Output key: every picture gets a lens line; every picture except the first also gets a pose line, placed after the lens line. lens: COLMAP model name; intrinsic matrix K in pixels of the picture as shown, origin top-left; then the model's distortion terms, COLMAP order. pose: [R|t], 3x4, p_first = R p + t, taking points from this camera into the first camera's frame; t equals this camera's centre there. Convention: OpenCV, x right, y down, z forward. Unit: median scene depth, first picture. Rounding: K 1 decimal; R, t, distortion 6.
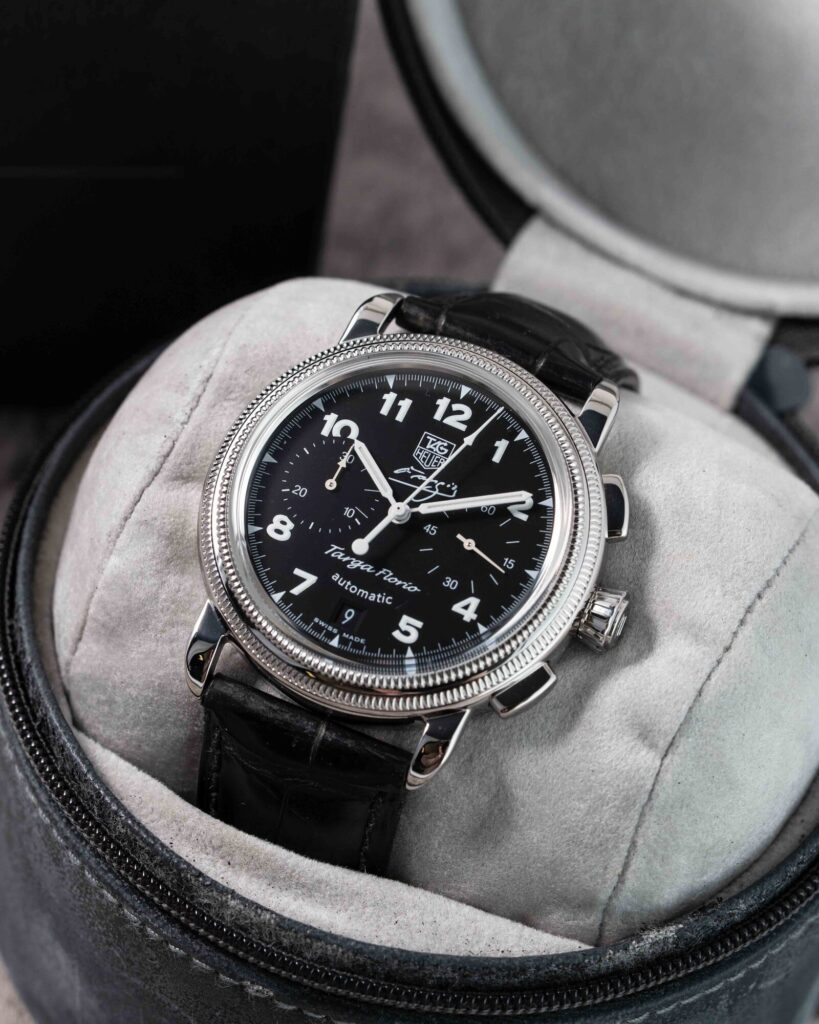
lens RADIAL K [[4229.4, 0, 409.5], [0, 4229.4, 512.0], [0, 0, 1]] dist [0.061728, -6.166283]
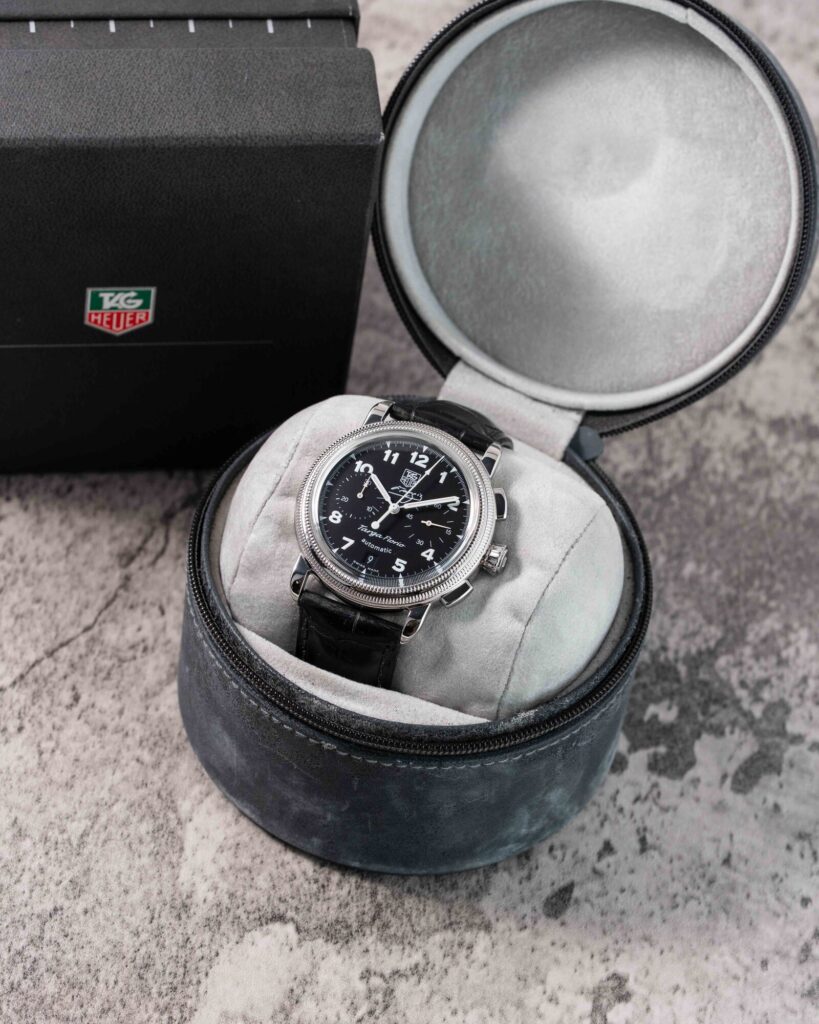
lens RADIAL K [[3346.0, 0, 409.5], [0, 3346.0, 512.0], [0, 0, 1]] dist [0.023748, 0.430739]
pose [[0.999755, -0.018411, 0.012298, -0.014696], [0.018701, 0.999541, -0.023847, 0.039981], [-0.011853, 0.024071, 0.999640, -0.602589]]
